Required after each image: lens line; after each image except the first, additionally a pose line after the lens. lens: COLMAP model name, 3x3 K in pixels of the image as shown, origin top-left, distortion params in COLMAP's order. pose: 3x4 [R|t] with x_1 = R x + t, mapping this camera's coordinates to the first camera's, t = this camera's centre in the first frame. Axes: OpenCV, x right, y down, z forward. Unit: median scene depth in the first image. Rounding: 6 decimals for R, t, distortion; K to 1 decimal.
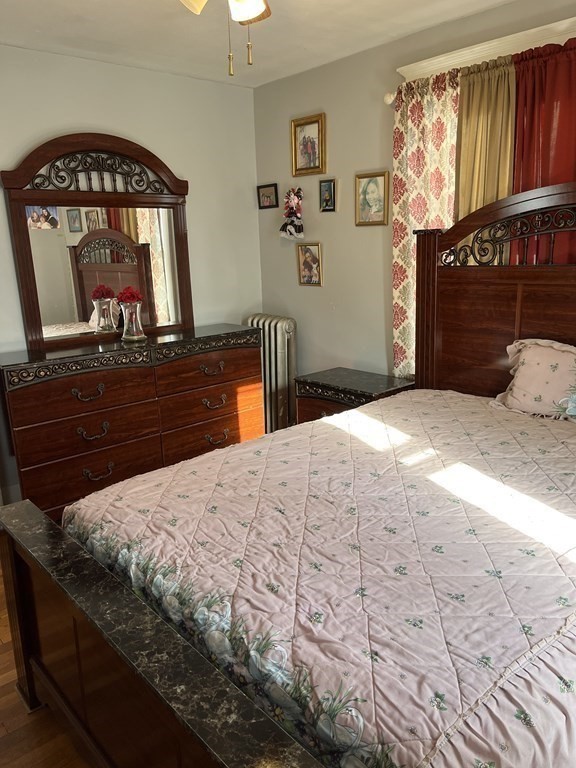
lens RADIAL K [[577.8, 0, 284.5], [0, 577.8, 383.2], [0, 0, 1]] dist [0.061989, -0.083090]
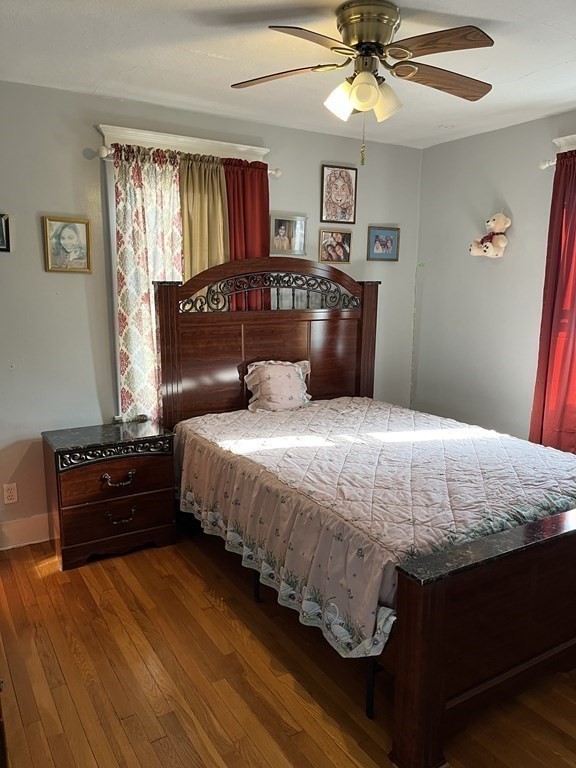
lens RADIAL K [[577.8, 0, 285.6], [0, 577.8, 389.7], [0, 0, 1]] dist [0.061989, -0.083090]
pose [[0.181407, -0.149964, 0.971906, -0.878256], [0.213153, 0.970806, 0.110009, -0.140154], [-0.960030, 0.187209, 0.208077, 0.606645]]
